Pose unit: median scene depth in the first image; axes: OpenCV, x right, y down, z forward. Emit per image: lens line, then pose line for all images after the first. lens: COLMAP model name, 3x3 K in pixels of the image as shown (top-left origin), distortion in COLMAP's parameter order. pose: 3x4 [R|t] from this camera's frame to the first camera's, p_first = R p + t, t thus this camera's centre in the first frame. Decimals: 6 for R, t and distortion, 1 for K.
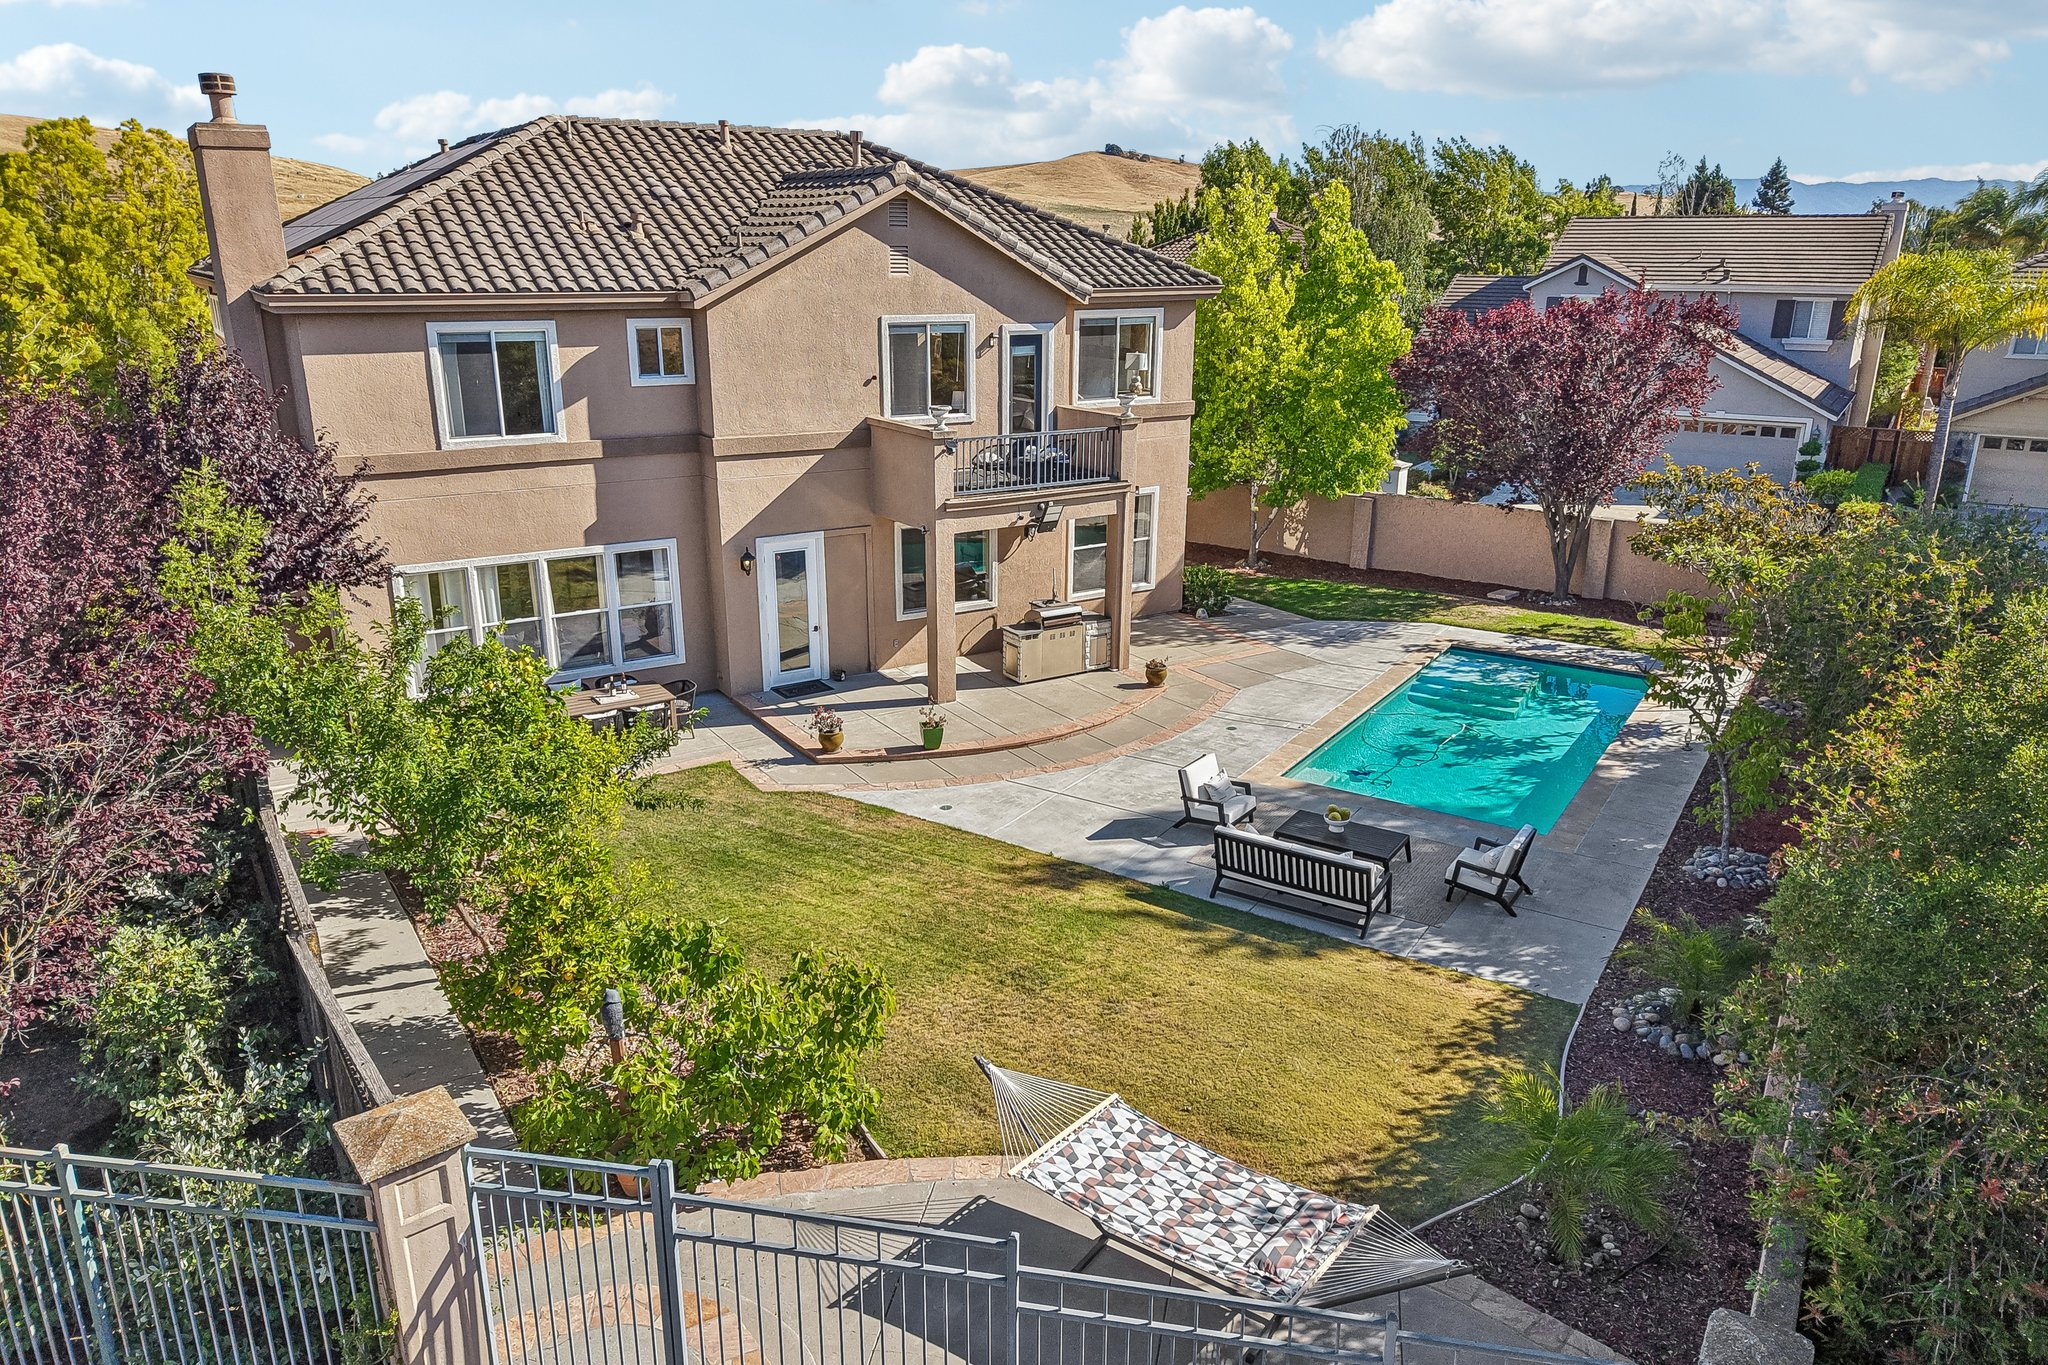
lens RADIAL K [[1400.0, 0, 1033.3], [0, 1400.0, 712.6], [0, 0, 1]] dist [0.006370, -0.084718]
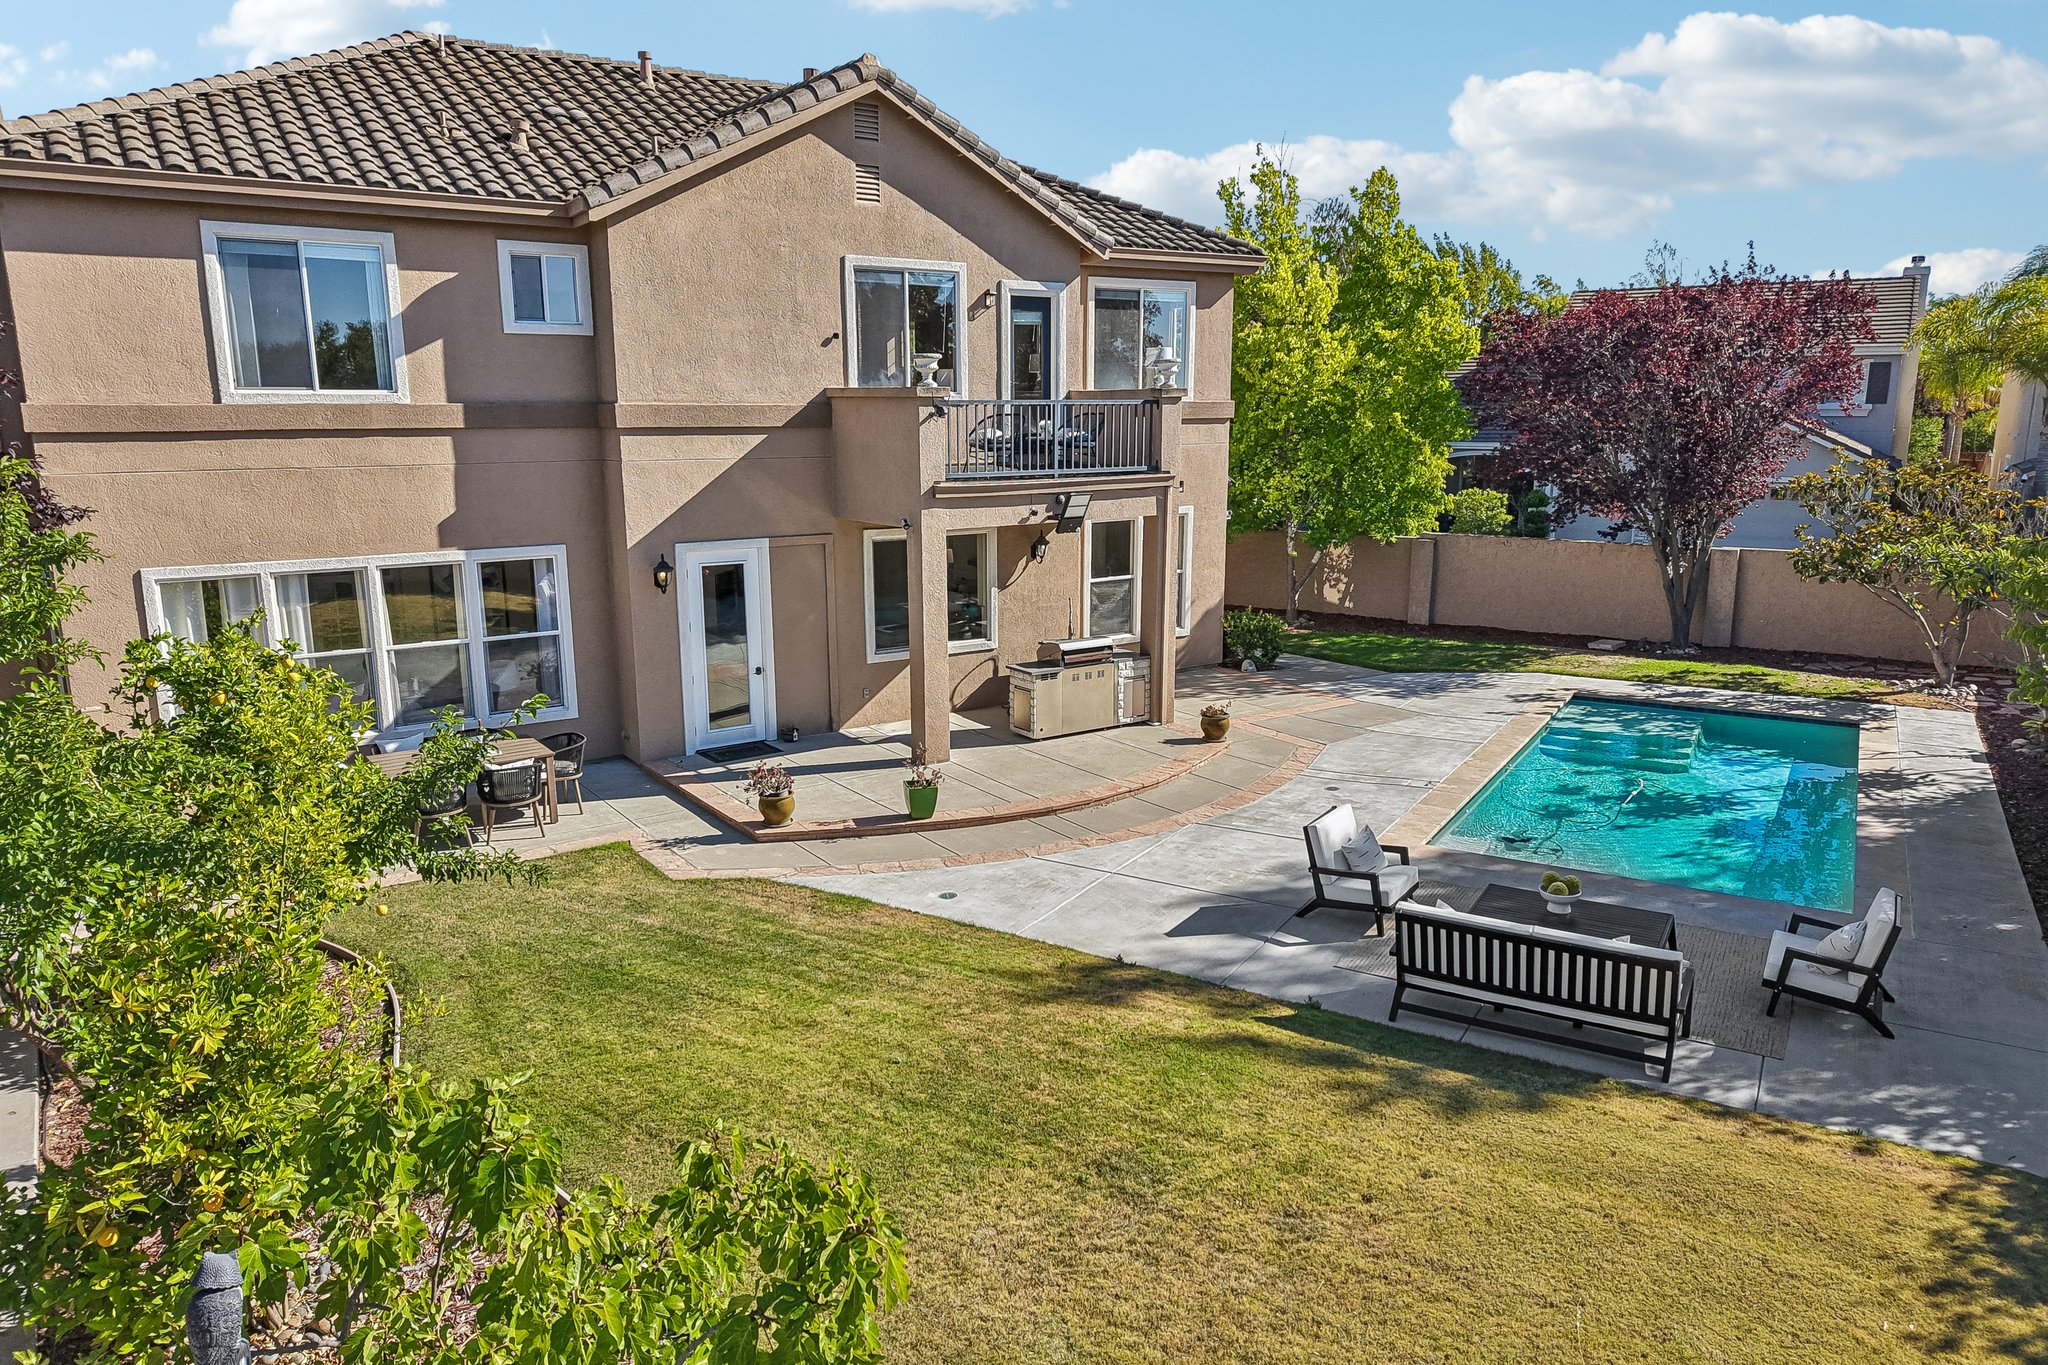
lens RADIAL K [[1407.1, 0, 1032.4], [0, 1407.1, 683.8], [0, 0, 1]] dist [0.007396, -0.041436]
pose [[0.999411, -0.017126, 0.029733, -0.034790], [0.020558, 0.992651, -0.119254, 0.041774], [-0.027473, 0.119795, 0.992418, 0.277386]]
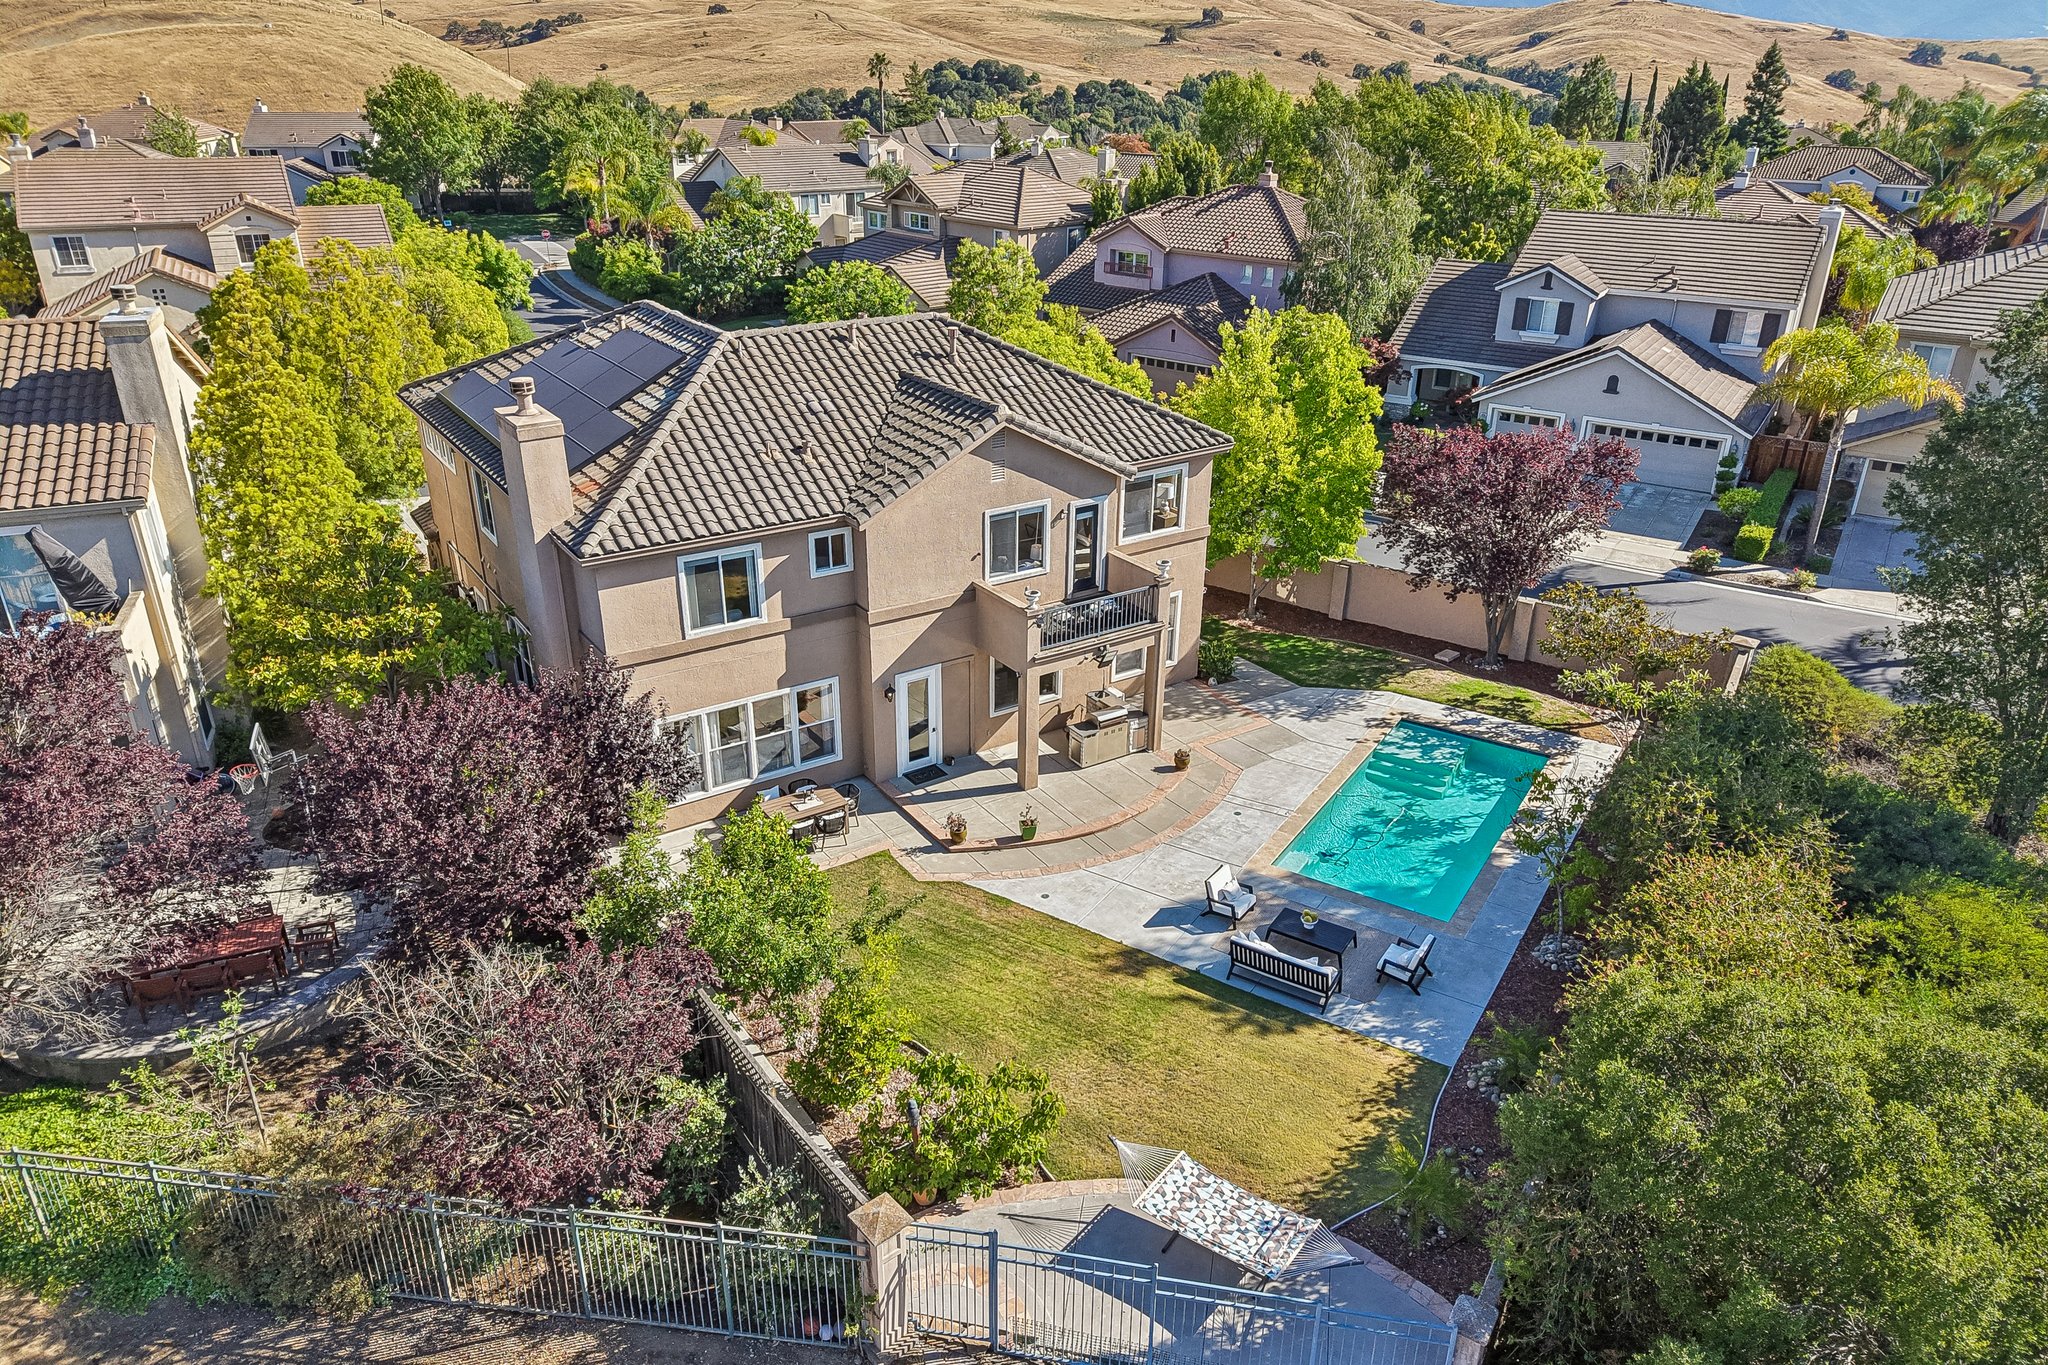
lens RADIAL K [[1407.1, 0, 1032.4], [0, 1407.1, 683.8], [0, 0, 1]] dist [0.007396, -0.041436]
pose [[0.999956, -0.000363, 0.009325, -0.078071], [-0.000588, 0.994800, 0.101845, -0.264443], [-0.009313, -0.101846, 0.994757, -0.391328]]
